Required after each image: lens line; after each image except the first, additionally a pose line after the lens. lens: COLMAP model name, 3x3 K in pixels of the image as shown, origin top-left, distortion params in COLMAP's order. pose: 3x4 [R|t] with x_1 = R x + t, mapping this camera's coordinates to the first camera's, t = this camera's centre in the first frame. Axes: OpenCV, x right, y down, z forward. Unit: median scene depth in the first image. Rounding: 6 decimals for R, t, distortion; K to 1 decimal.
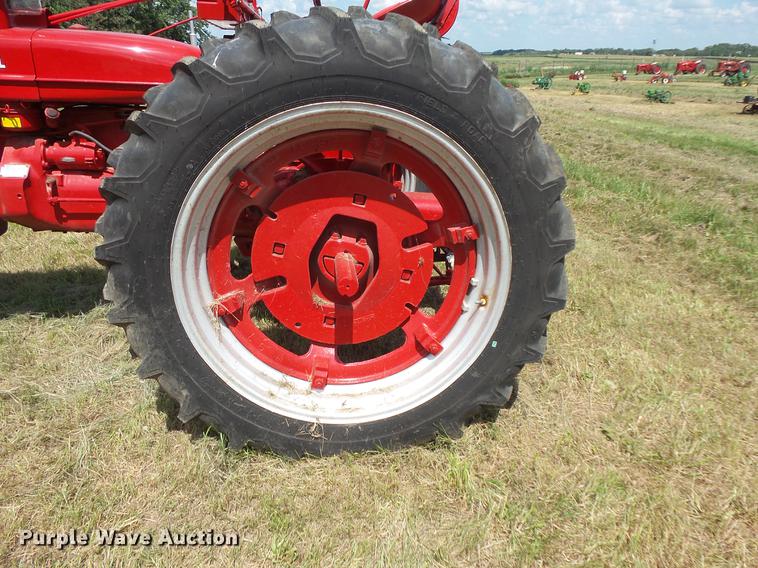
lens RADIAL K [[527.6, 0, 381.9], [0, 527.6, 279.2], [0, 0, 1]] dist [0.000709, 0.002976]
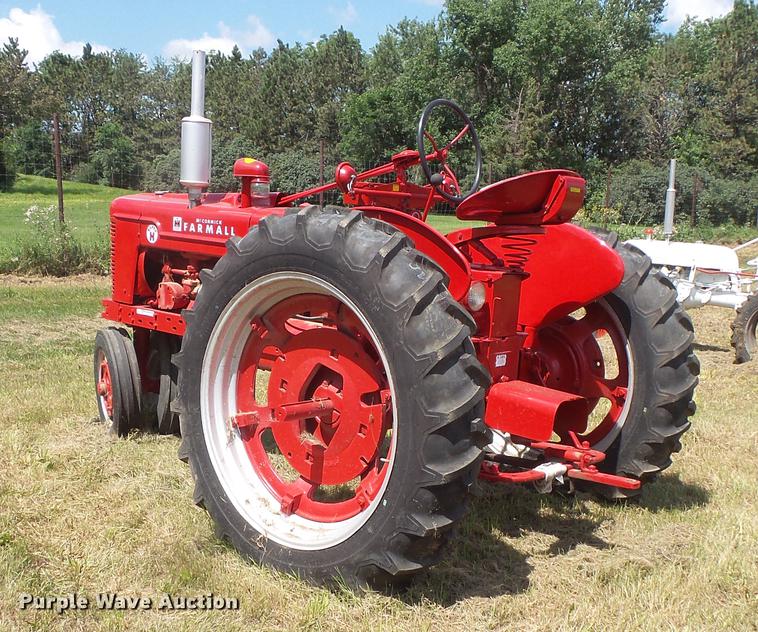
lens RADIAL K [[957.4, 0, 379.6], [0, 957.4, 369.1], [0, 0, 1]] dist [0.004480, 0.000934]
pose [[0.691277, 0.137735, -0.709341, 1.491931], [-0.297292, 0.948944, -0.105462, 0.074022], [0.658599, 0.283785, 0.696931, -0.395666]]
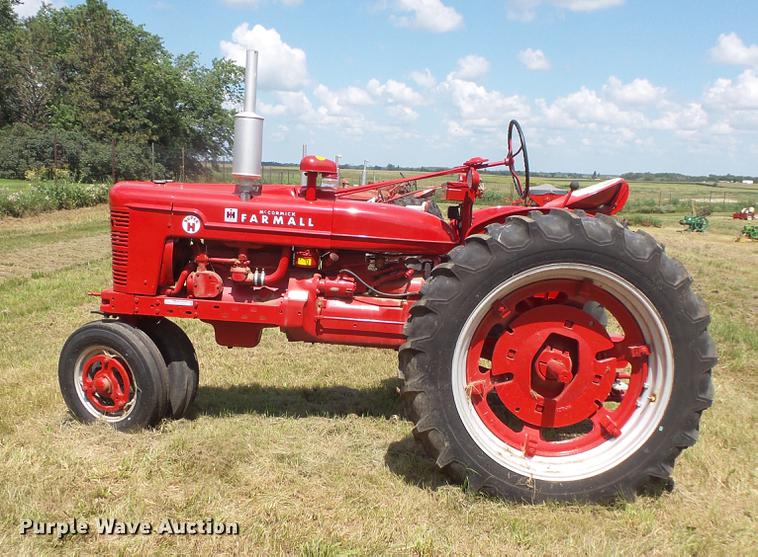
lens RADIAL K [[764.9, 0, 378.6], [0, 764.9, 323.2], [0, 0, 1]] dist [0.002800, 0.011811]
pose [[0.993127, 0.055103, -0.103259, -0.343076], [-0.075383, 0.976028, -0.204175, 0.320817], [0.089533, 0.210556, 0.973473, -1.130942]]
